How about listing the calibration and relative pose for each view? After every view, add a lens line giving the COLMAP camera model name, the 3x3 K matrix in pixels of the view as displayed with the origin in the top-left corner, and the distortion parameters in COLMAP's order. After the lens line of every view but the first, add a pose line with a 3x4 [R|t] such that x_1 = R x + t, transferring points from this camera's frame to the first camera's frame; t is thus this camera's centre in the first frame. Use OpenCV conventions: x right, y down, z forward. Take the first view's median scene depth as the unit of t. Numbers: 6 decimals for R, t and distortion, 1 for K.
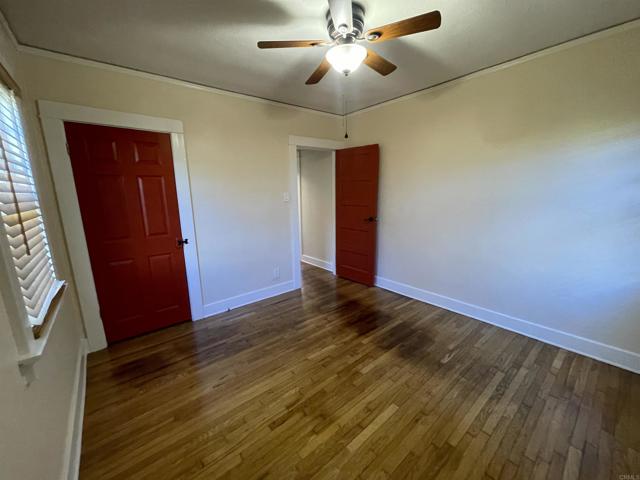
lens RADIAL K [[258.8, 0, 319.7], [0, 258.8, 240.5], [0, 0, 1]] dist [0.003197, 0.000234]
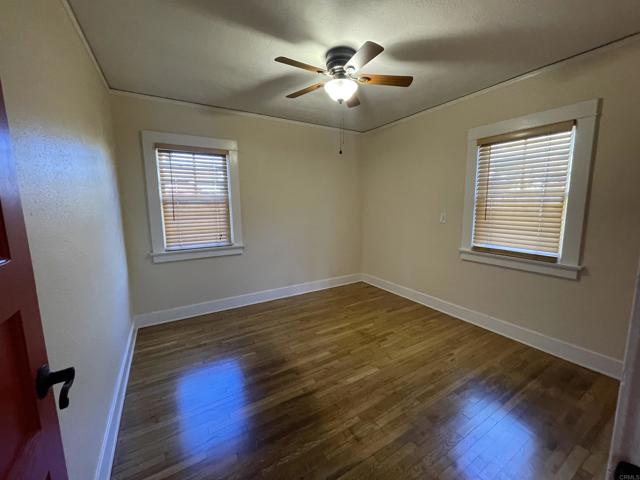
lens RADIAL K [[258.8, 0, 319.8], [0, 258.8, 239.2], [0, 0, 1]] dist [0.003197, 0.000234]
pose [[-0.988020, 0.009796, 0.154016, 0.017619], [0.059741, 0.944452, 0.323173, -0.351519], [-0.142295, 0.328502, -0.933723, 1.900096]]
